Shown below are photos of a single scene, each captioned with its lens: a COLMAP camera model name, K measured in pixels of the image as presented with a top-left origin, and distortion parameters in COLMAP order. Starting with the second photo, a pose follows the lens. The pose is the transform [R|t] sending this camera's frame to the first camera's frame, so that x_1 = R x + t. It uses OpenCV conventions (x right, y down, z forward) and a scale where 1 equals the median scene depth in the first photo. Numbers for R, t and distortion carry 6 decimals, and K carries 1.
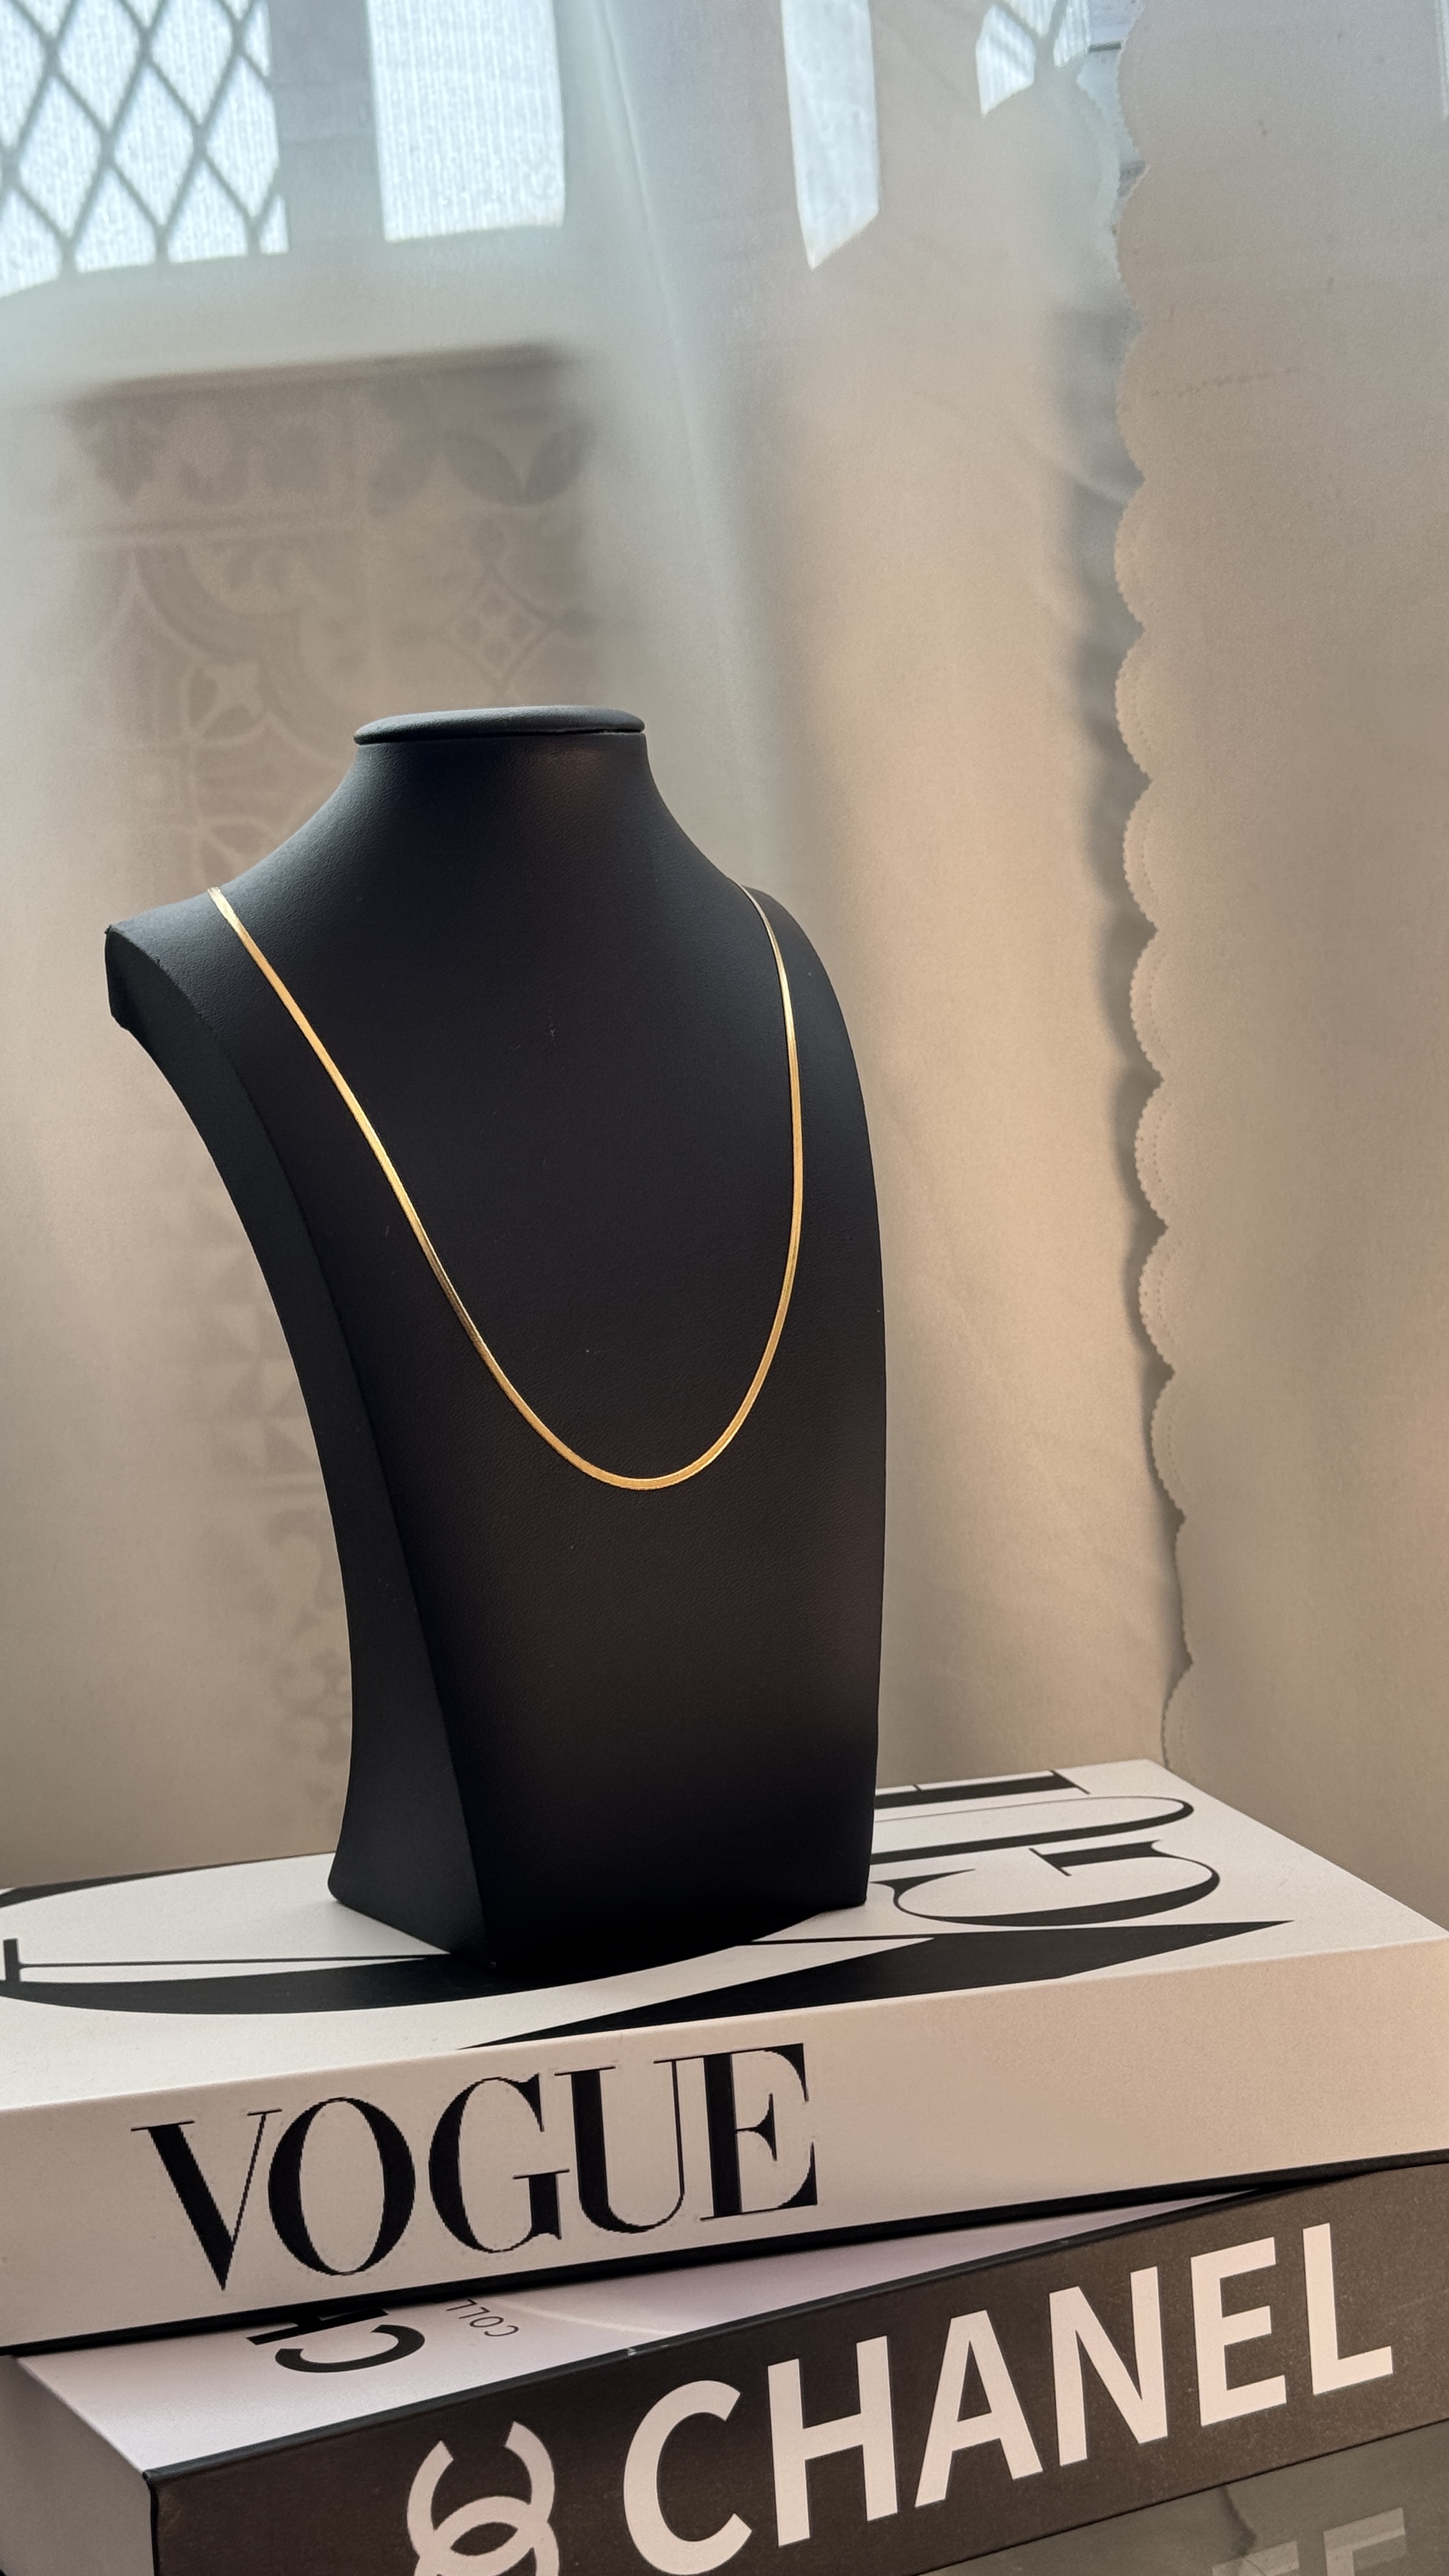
lens RADIAL K [[3630.1, 0, 718.7], [0, 3630.1, 1197.5], [0, 0, 1]] dist [0.181337, -0.420623]
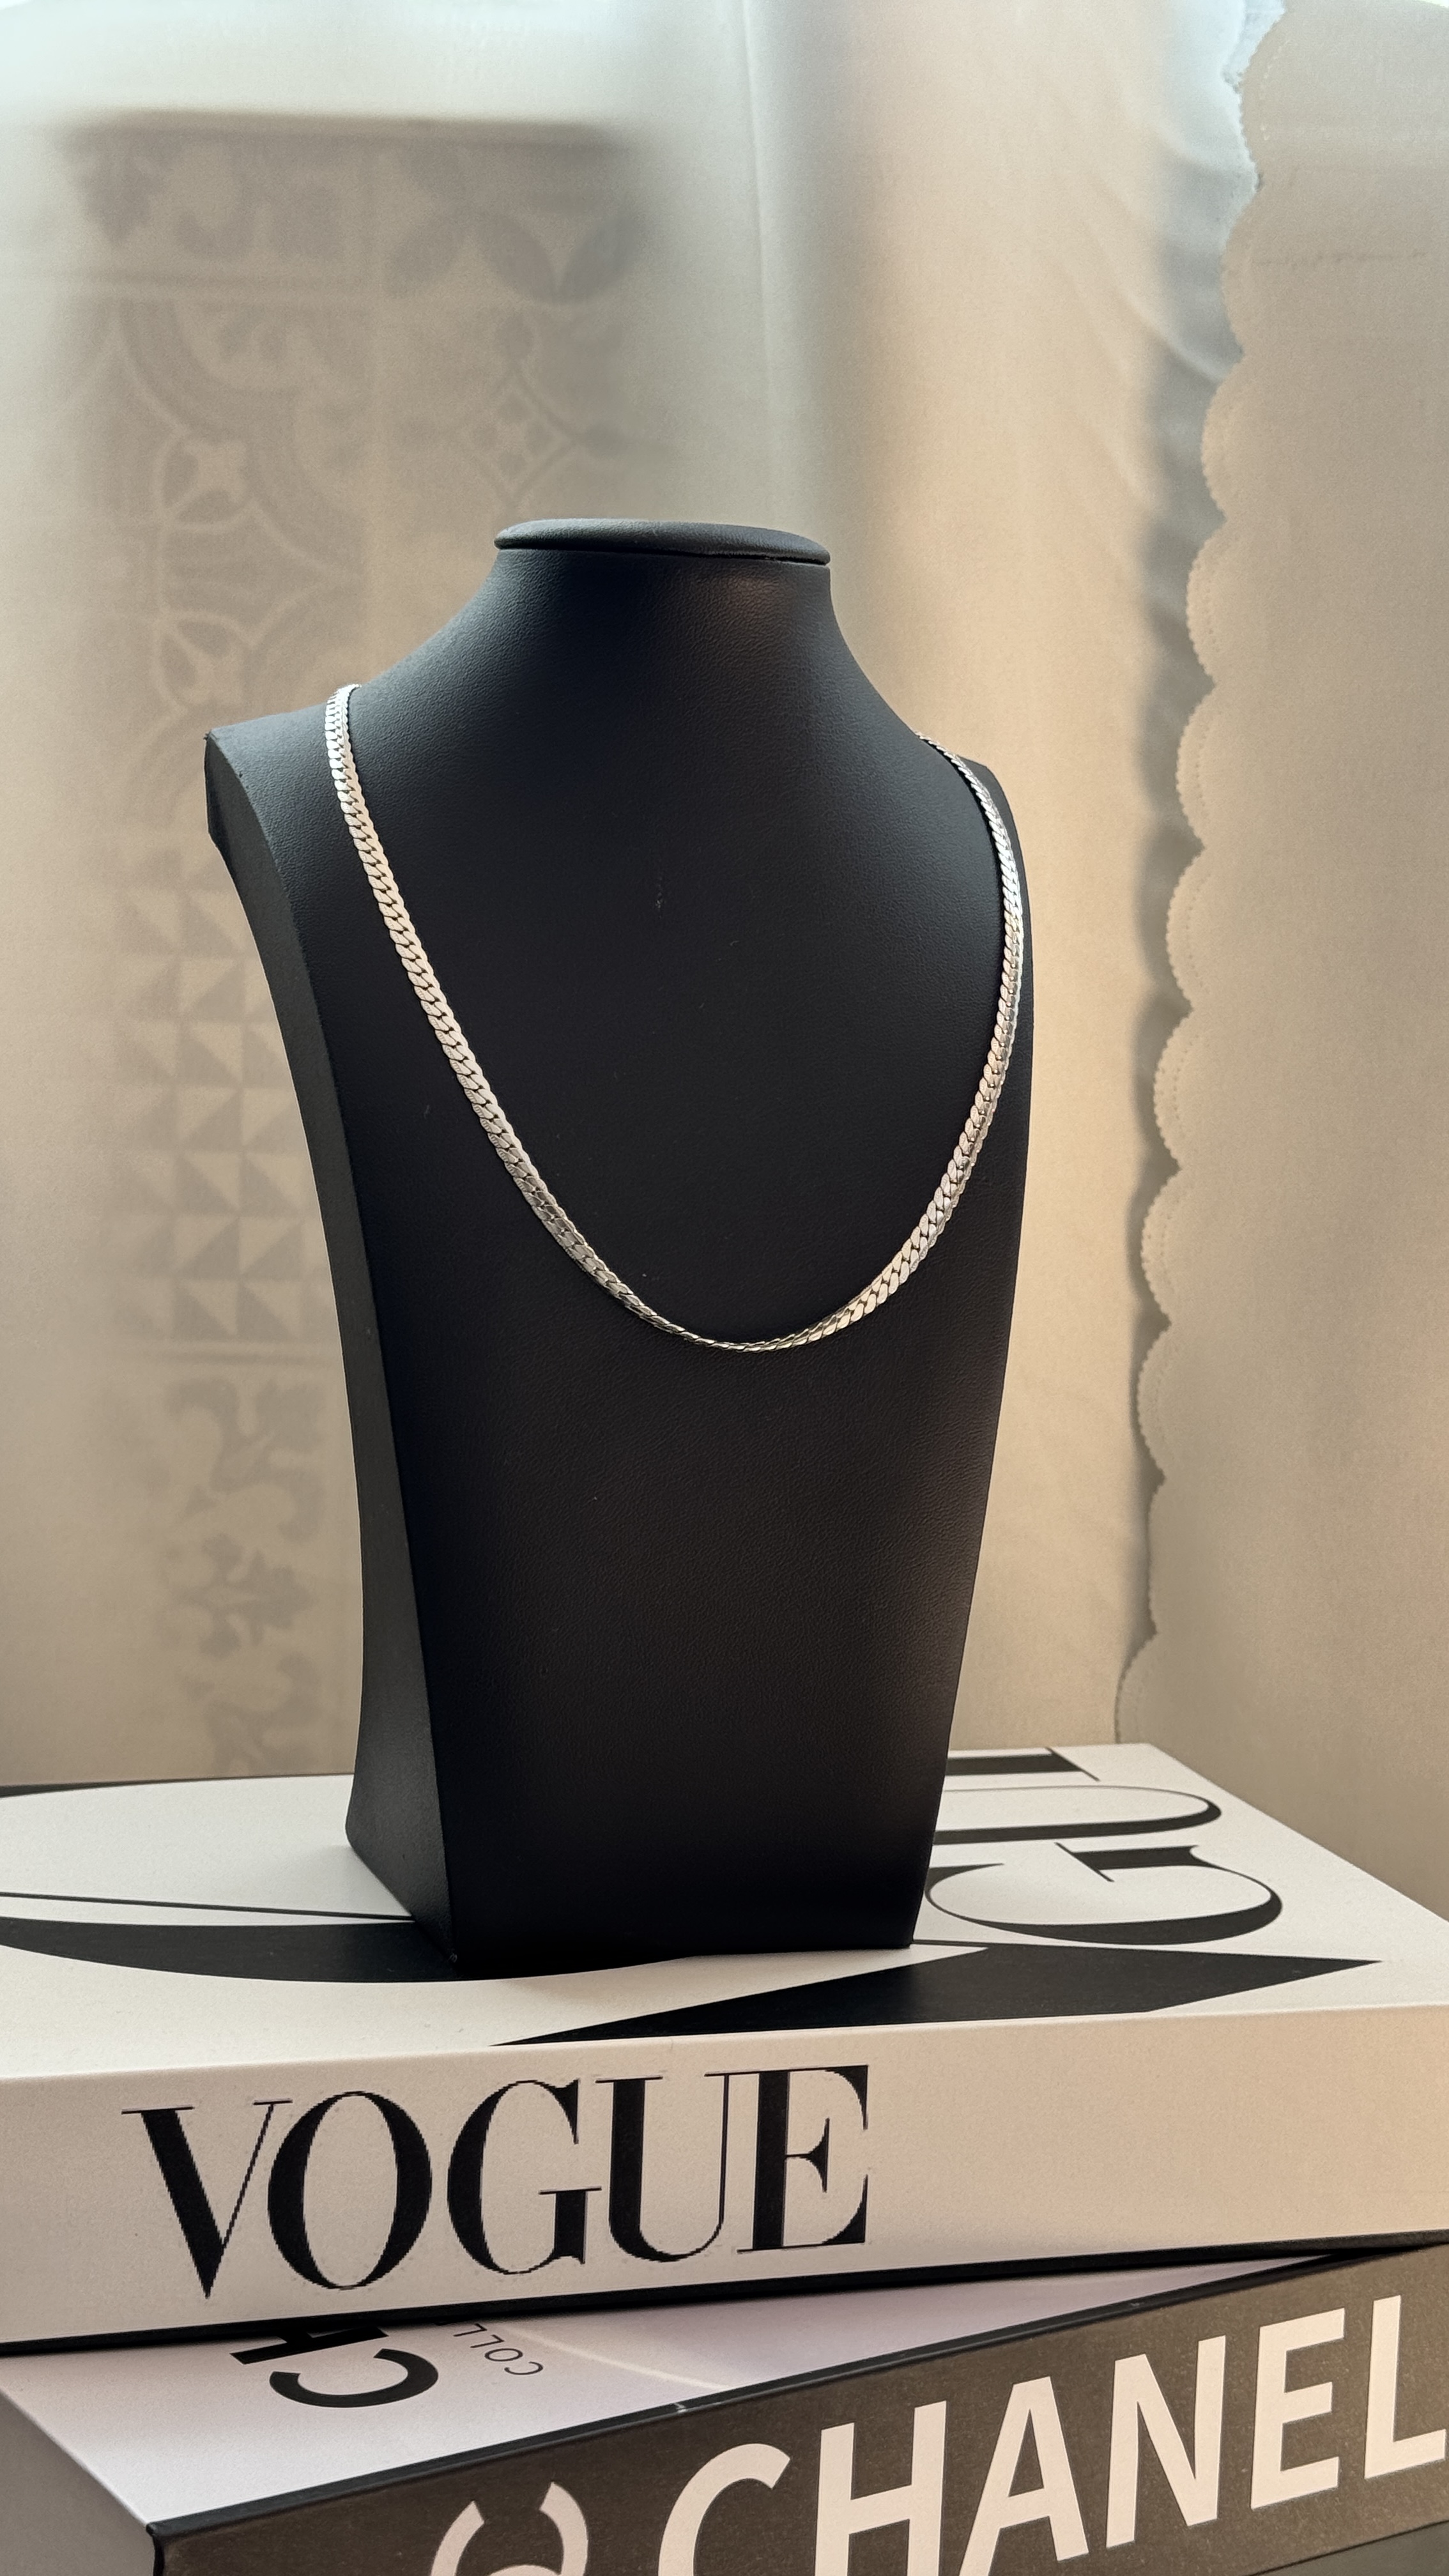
lens RADIAL K [[3615.8, 0, 698.5], [0, 3615.8, 1219.2], [0, 0, 1]] dist [0.184290, -0.455567]
pose [[0.991206, 0.095687, 0.091399, -0.119527], [-0.099811, 0.994134, 0.041658, -0.007494], [-0.086877, -0.050414, 0.994943, 0.127493]]
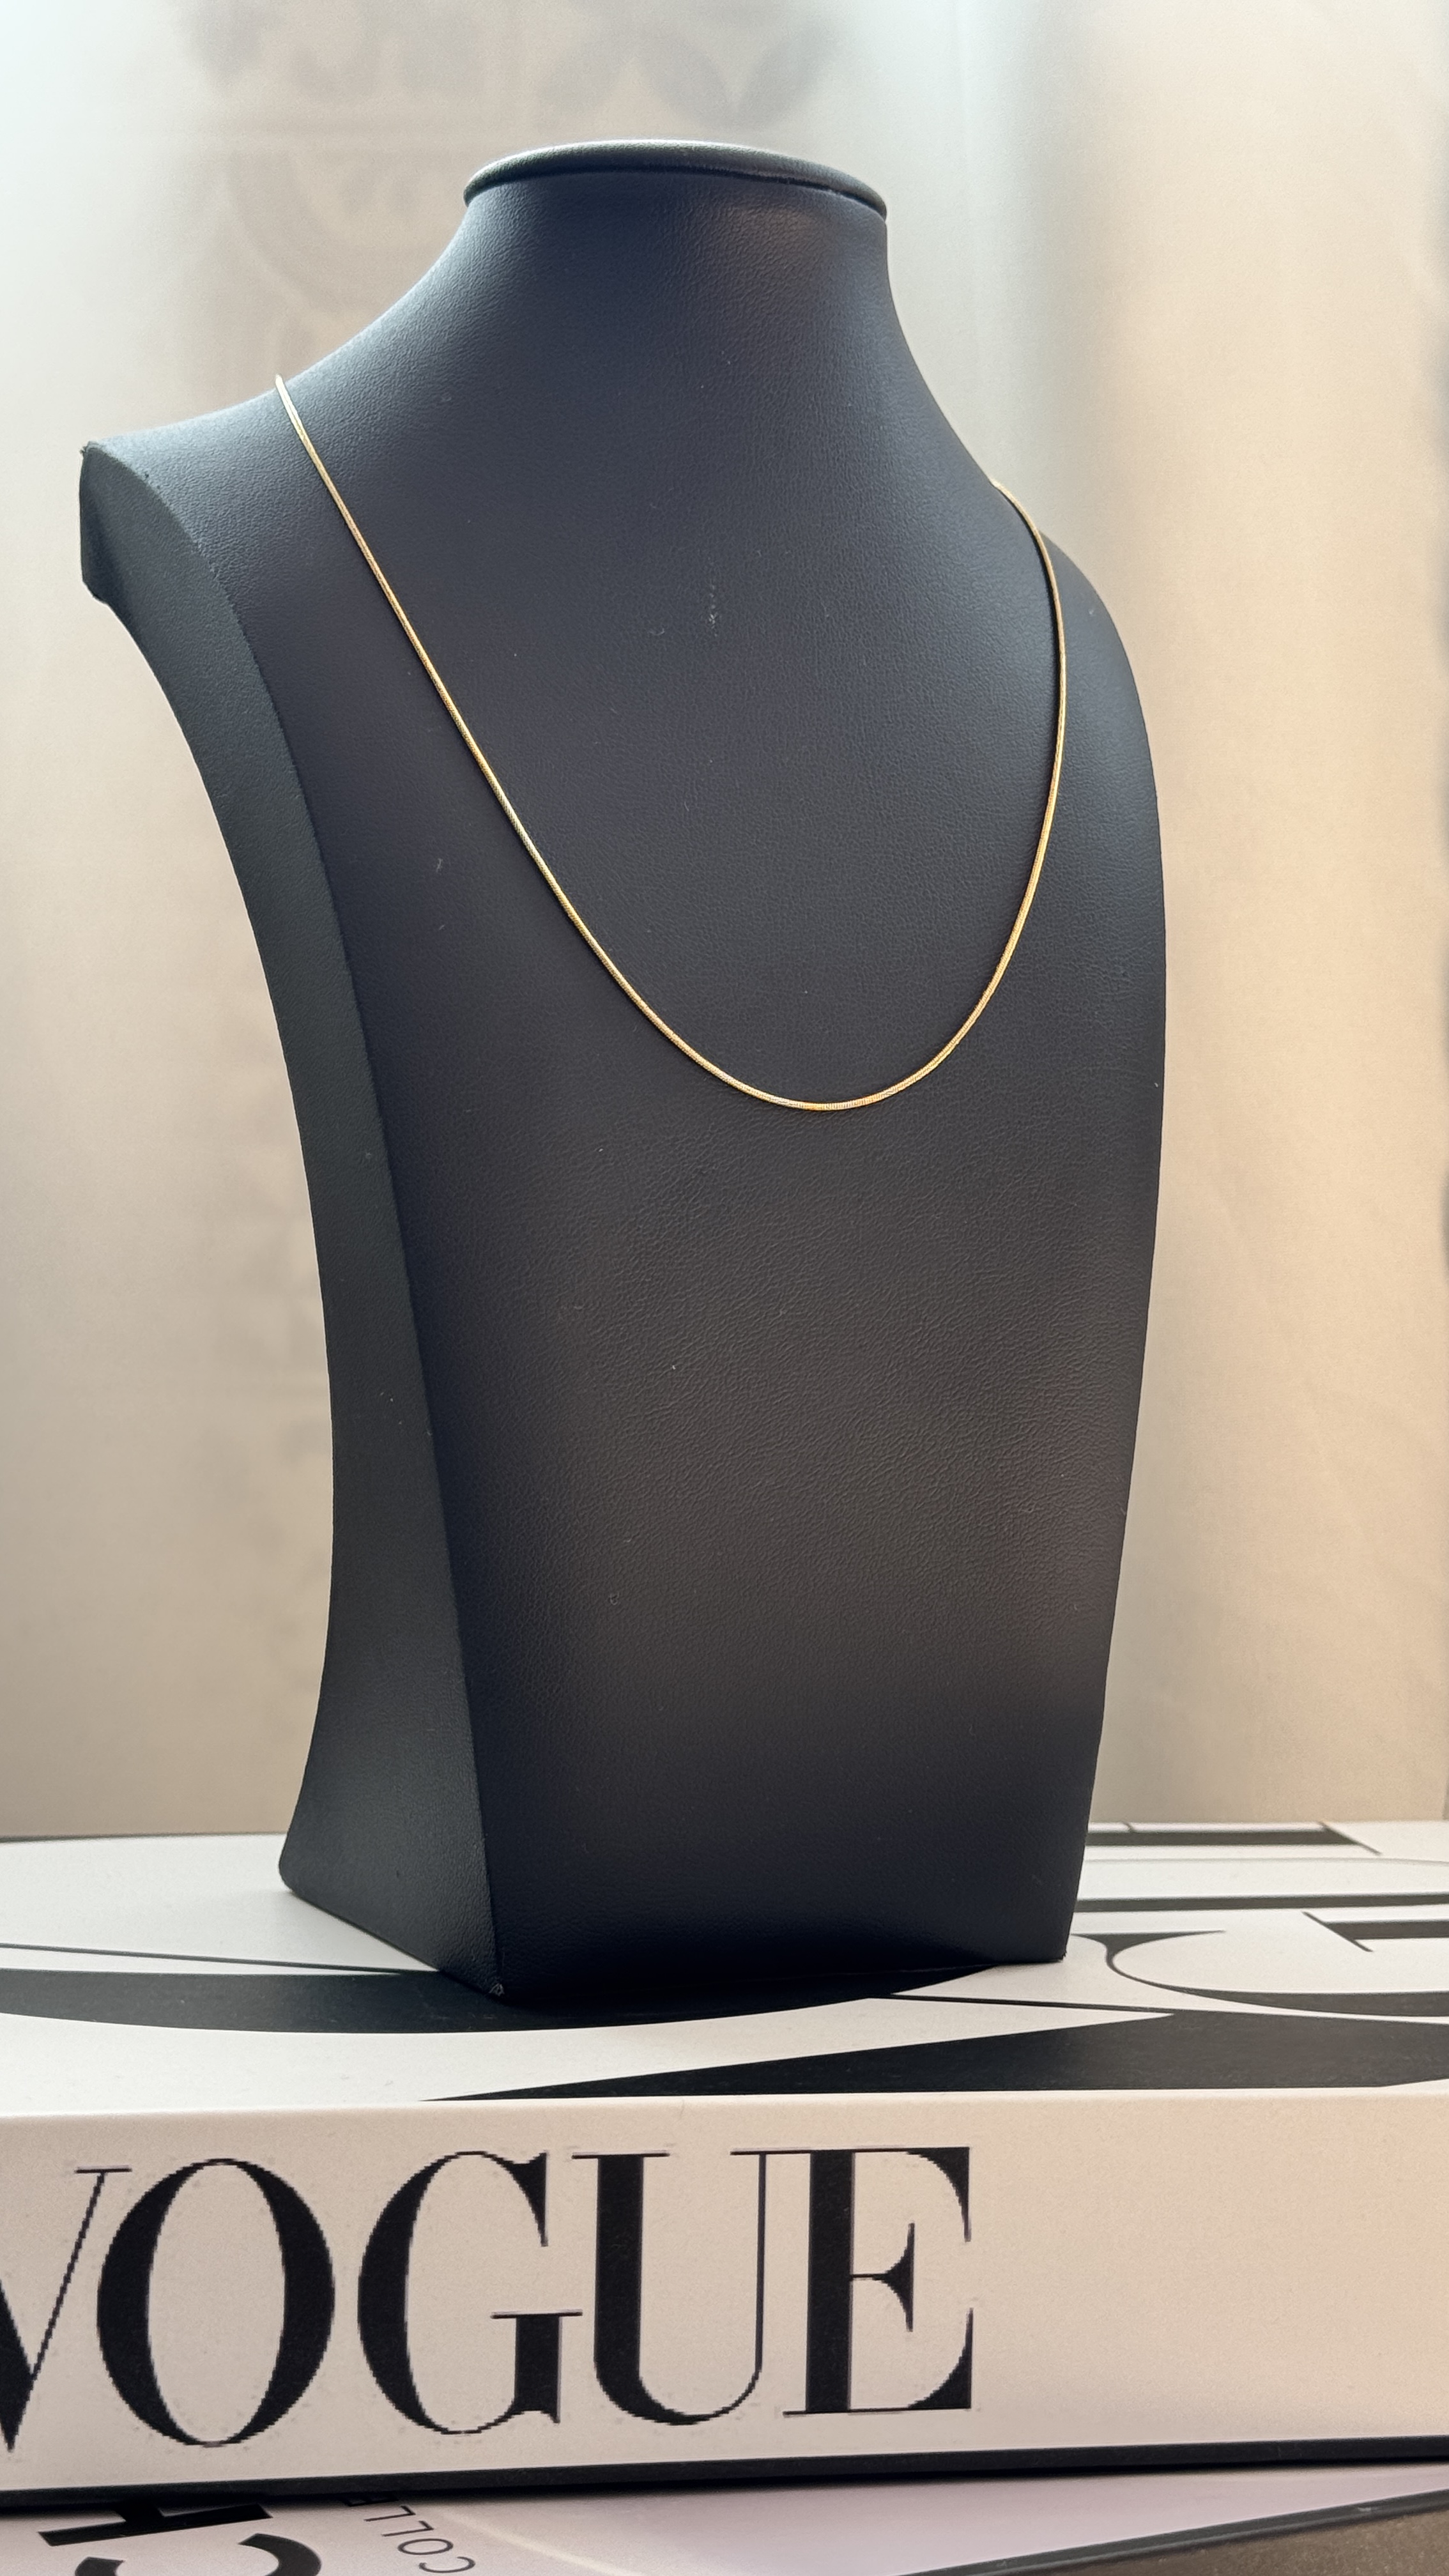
lens RADIAL K [[3630.1, 0, 718.7], [0, 3630.1, 1197.5], [0, 0, 1]] dist [0.181337, -0.420623]
pose [[0.995443, 0.085447, -0.042328, -0.007127], [-0.087282, 0.995229, -0.043597, 0.100087], [0.038401, 0.047093, 0.998152, 0.362278]]
